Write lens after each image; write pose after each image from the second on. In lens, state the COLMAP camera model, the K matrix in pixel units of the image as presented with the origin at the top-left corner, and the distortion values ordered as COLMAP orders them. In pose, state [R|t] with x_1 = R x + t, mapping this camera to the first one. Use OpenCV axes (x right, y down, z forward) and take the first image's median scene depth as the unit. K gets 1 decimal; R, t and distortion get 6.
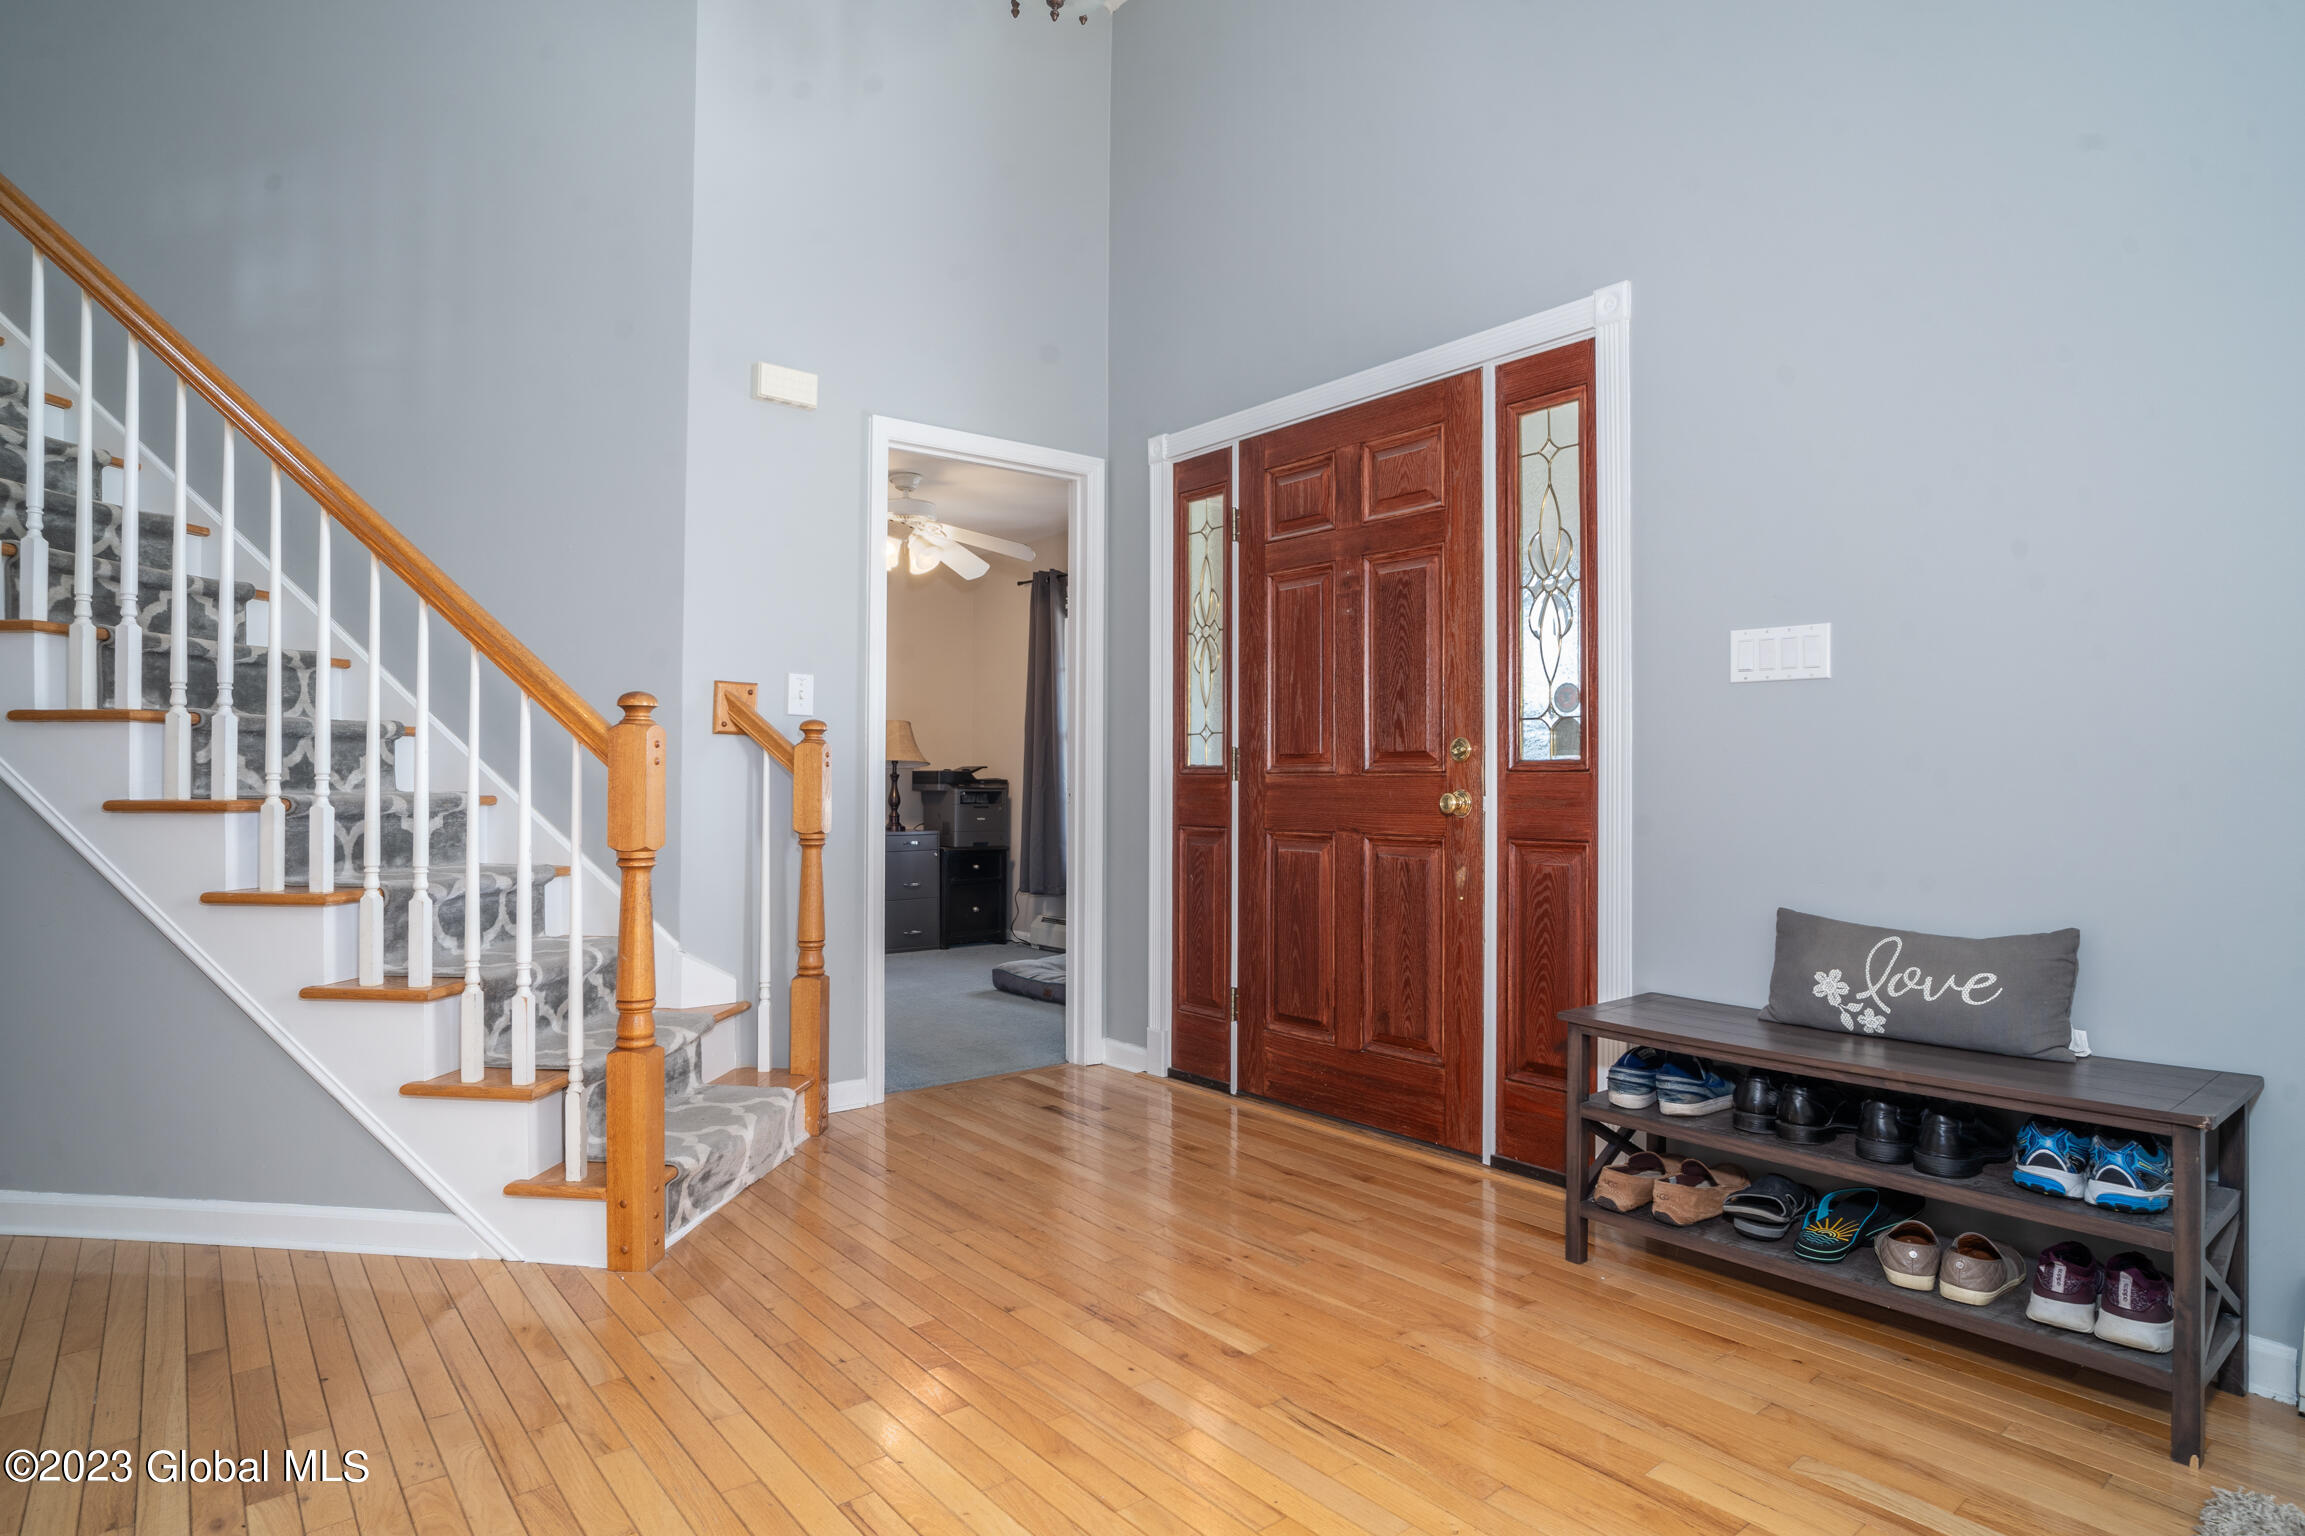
lens RADIAL K [[1231.2, 0, 1166.0], [0, 1231.2, 762.1], [0, 0, 1]] dist [-0.045452, 0.022125]
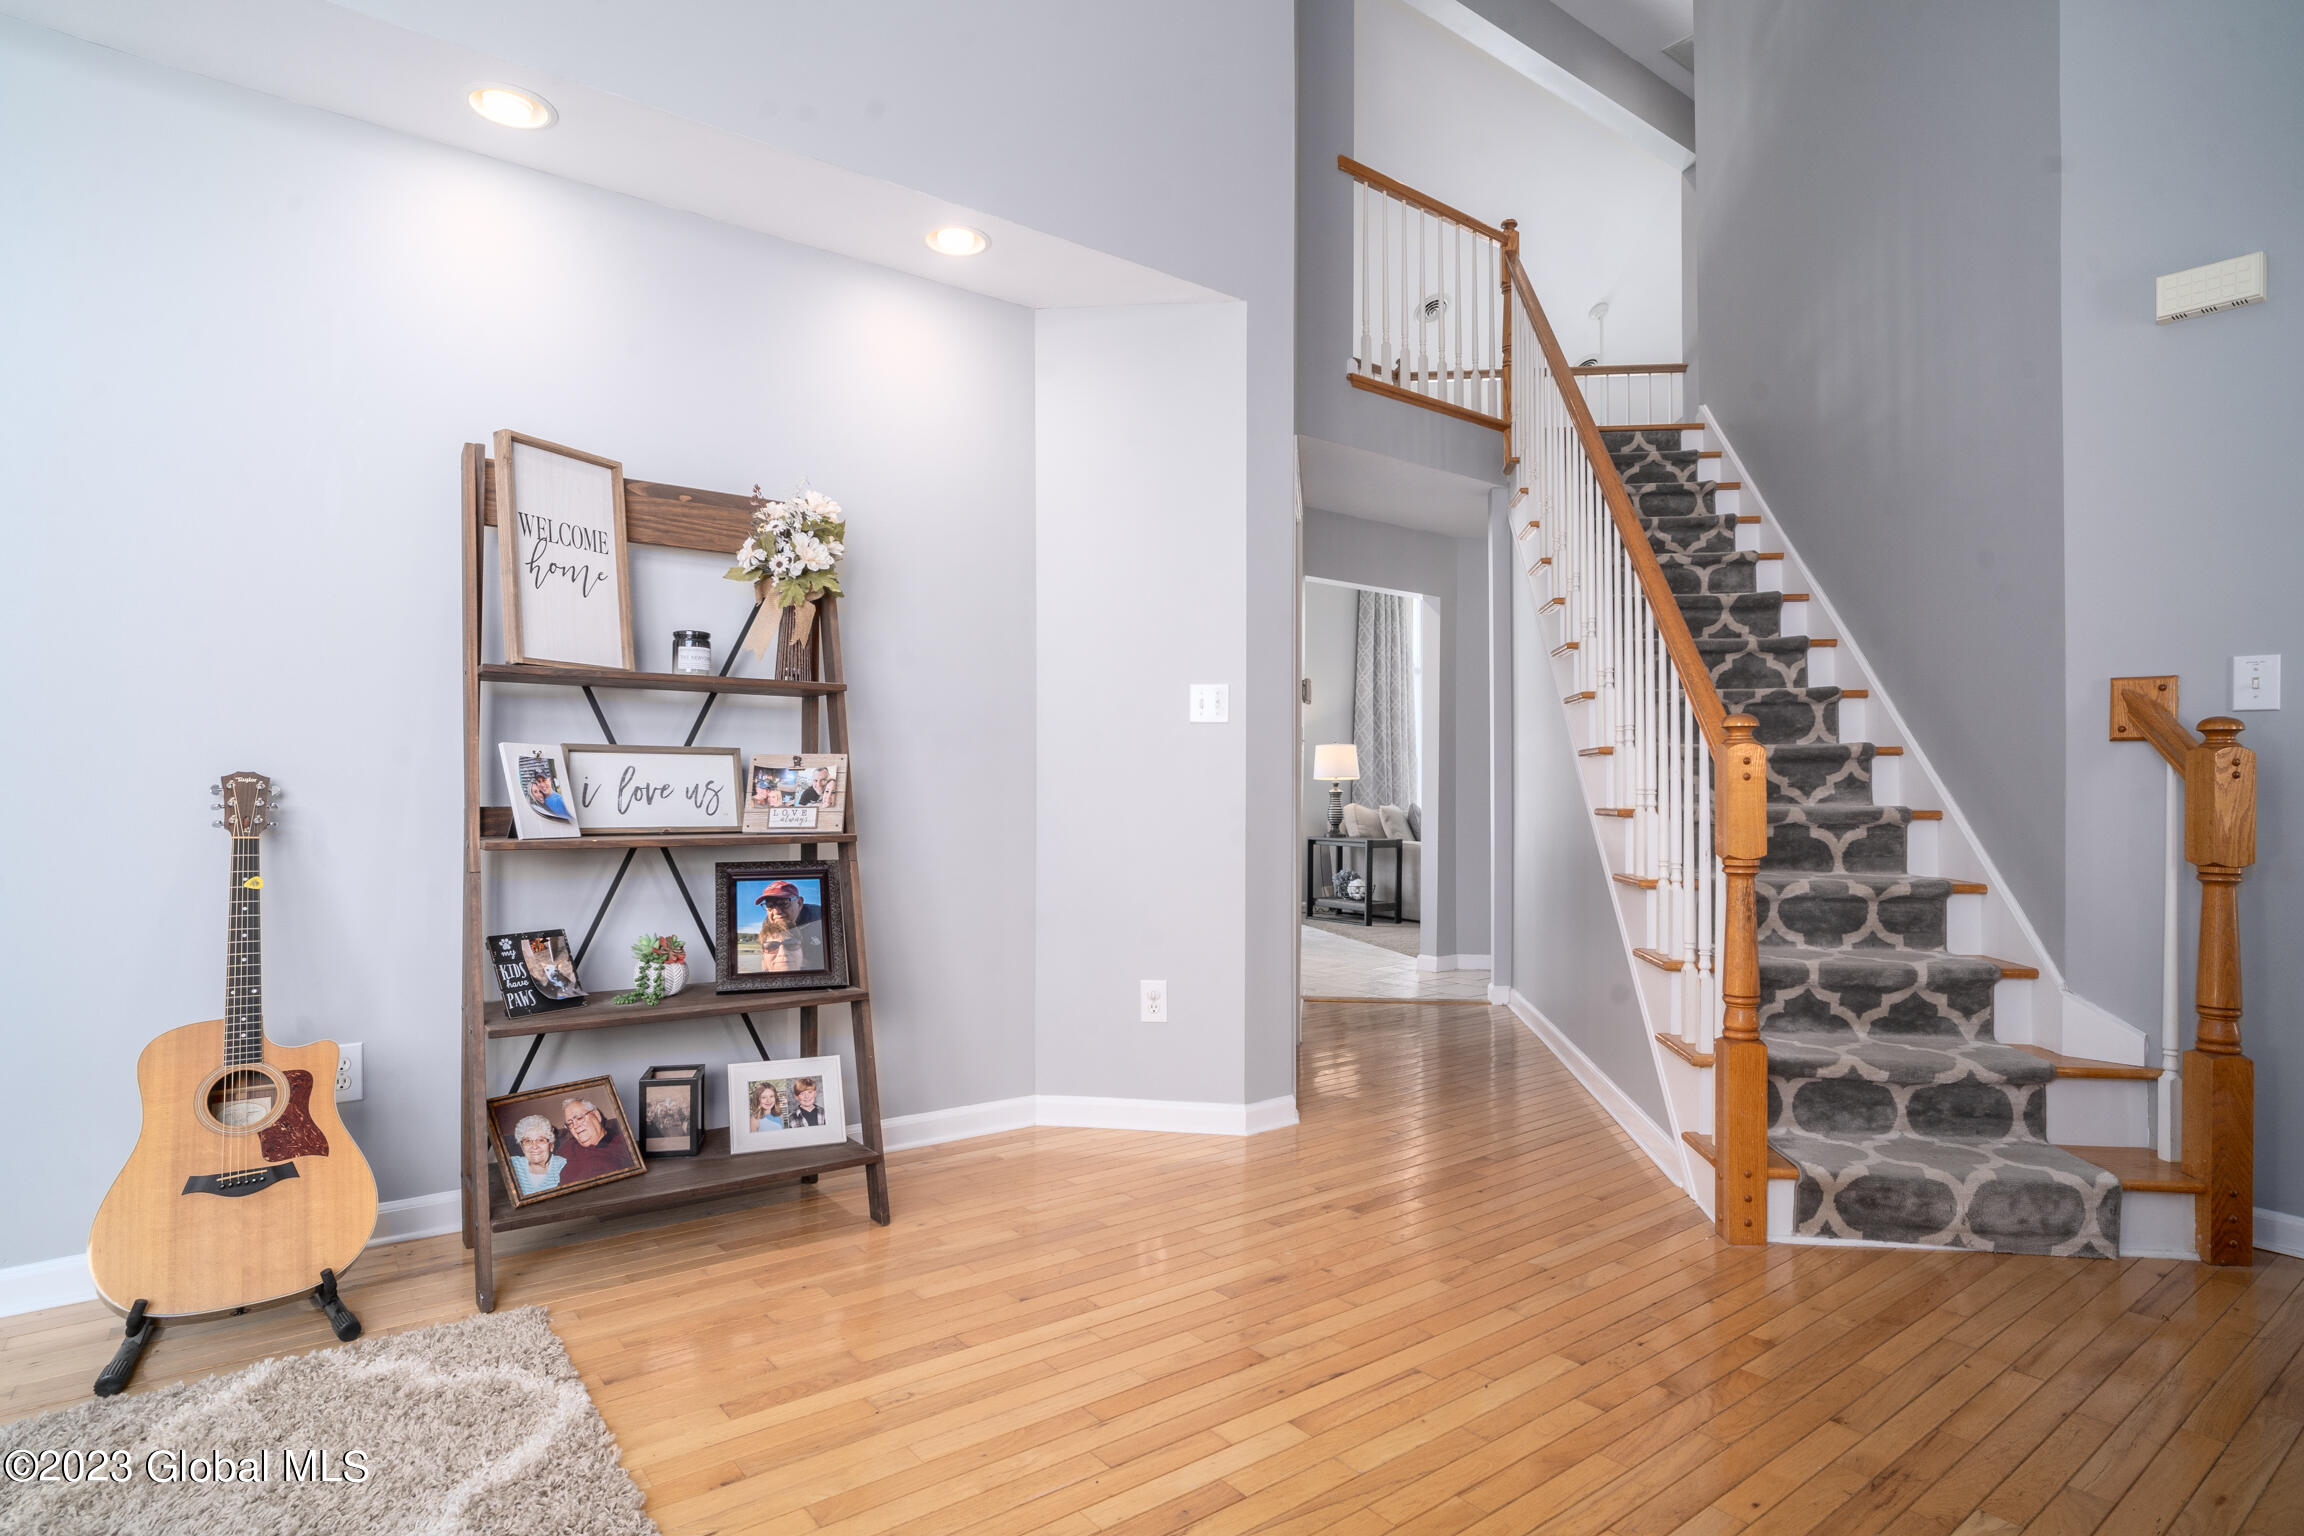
lens RADIAL K [[1230.7, 0, 1165.5], [0, 1230.7, 762.1], [0, 0, 1]] dist [-0.045452, 0.022125]
pose [[-0.021185, -0.026848, -0.999415, 0.485849], [0.009573, 0.999588, -0.027056, 0.007827], [0.999730, -0.010140, -0.020920, 0.369617]]
